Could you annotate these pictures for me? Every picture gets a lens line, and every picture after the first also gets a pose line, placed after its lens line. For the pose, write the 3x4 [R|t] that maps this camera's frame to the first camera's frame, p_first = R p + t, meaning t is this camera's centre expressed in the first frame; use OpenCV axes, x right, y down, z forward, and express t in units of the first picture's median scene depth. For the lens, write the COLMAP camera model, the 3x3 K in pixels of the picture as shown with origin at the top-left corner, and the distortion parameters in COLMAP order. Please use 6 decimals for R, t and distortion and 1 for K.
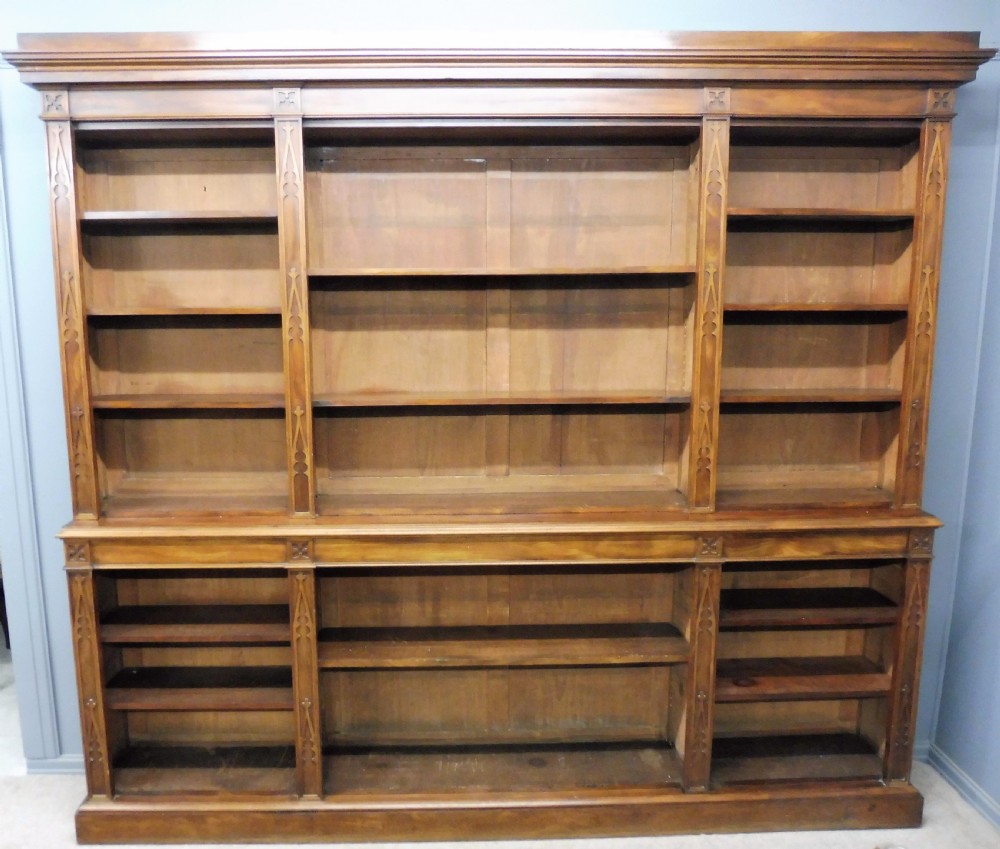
lens RADIAL K [[862.6, 0, 456.4], [0, 862.6, 446.6], [0, 0, 1]] dist [-0.032045, -0.003937]
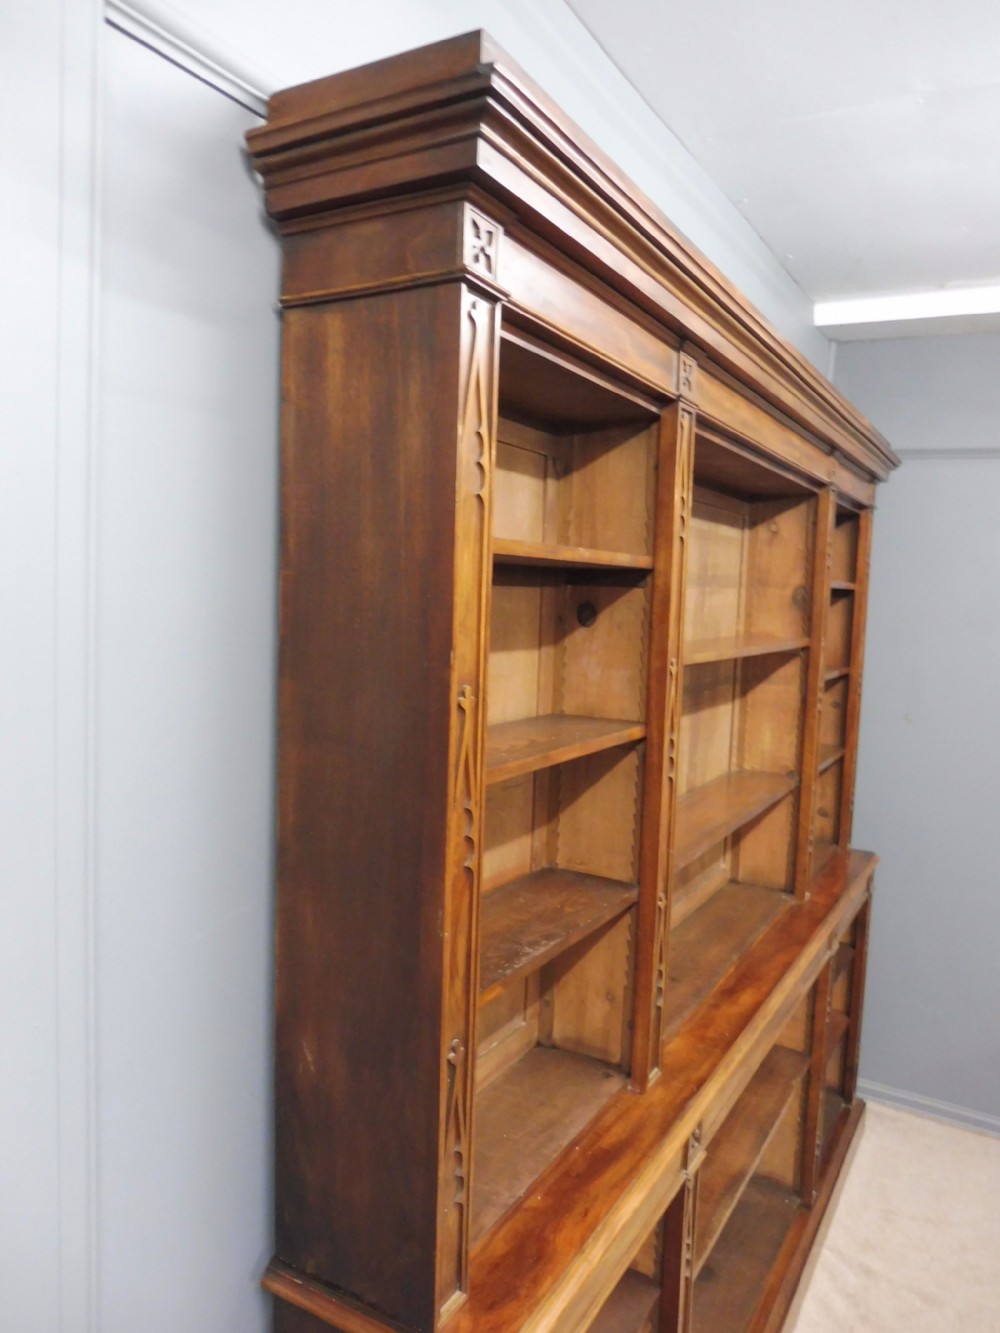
lens RADIAL K [[961.7, 0, 491.8], [0, 961.7, 666.4], [0, 0, 1]] dist [-0.041571, 0.004833]
pose [[0.524740, -0.042368, 0.850208, -0.744702], [0.109412, 0.993833, -0.018003, -0.189102], [-0.844202, 0.102470, 0.526139, 0.708611]]
